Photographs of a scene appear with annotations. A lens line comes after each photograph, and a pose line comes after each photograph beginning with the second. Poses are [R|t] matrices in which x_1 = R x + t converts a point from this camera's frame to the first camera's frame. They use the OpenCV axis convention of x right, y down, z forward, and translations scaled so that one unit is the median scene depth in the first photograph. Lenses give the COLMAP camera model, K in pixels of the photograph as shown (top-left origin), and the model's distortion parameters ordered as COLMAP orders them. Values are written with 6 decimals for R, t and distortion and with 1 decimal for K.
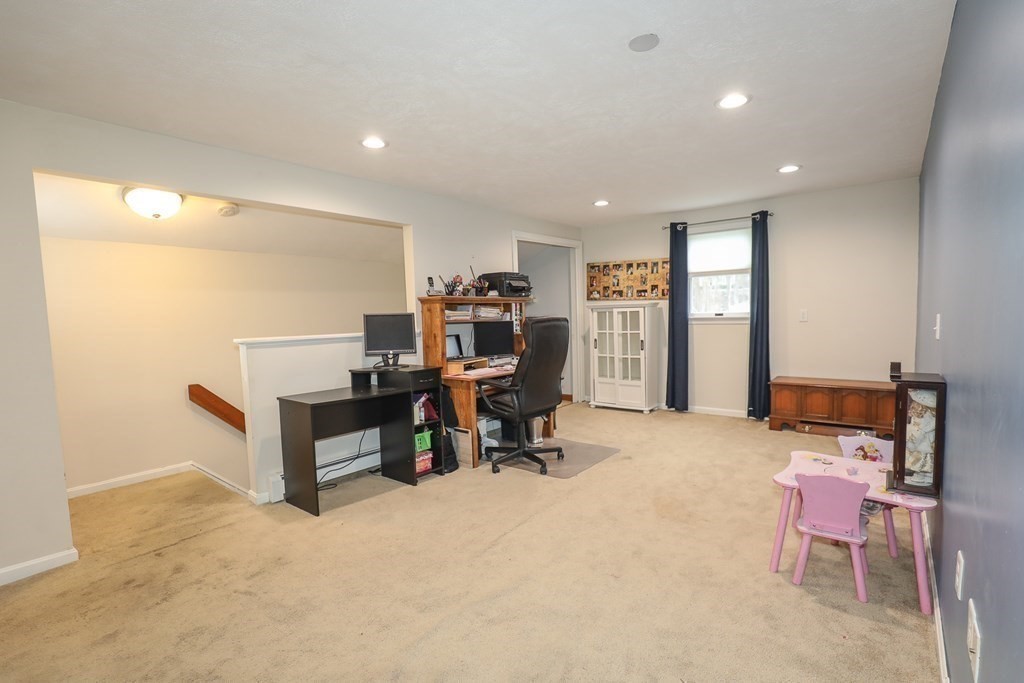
lens RADIAL K [[478.3, 0, 515.4], [0, 478.3, 343.9], [0, 0, 1]] dist [-0.032532, 0.006636]
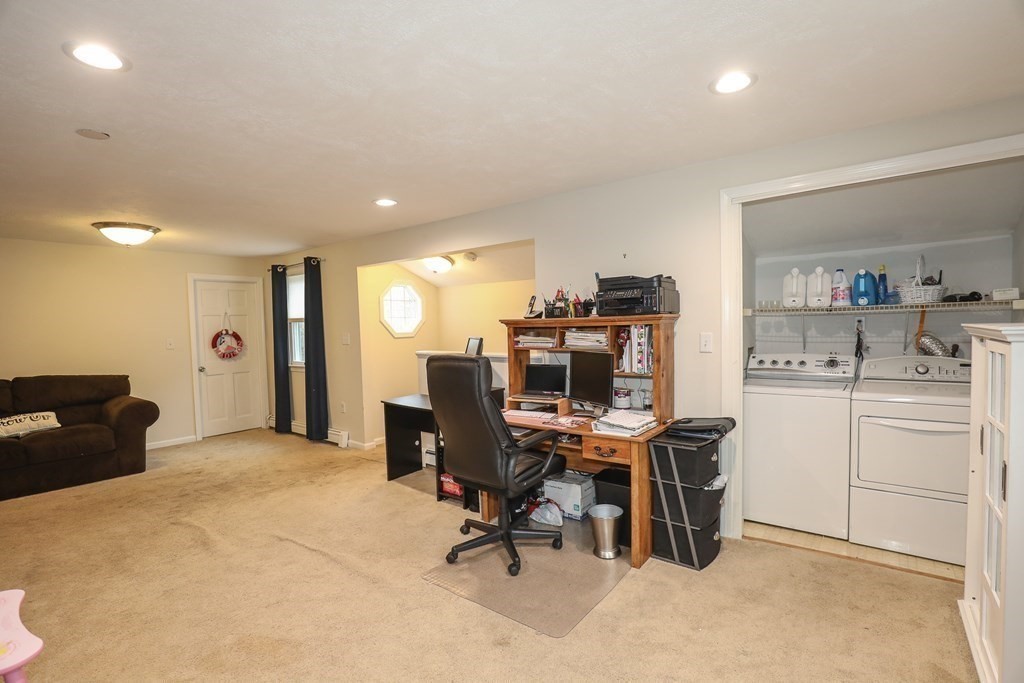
lens RADIAL K [[478.3, 0, 515.5], [0, 478.3, 340.9], [0, 0, 1]] dist [-0.032532, 0.006636]
pose [[0.024069, 0.069485, -0.997293, 0.714935], [-0.039421, 0.996872, 0.068504, -0.119295], [0.998933, 0.037666, 0.026733, 0.976074]]
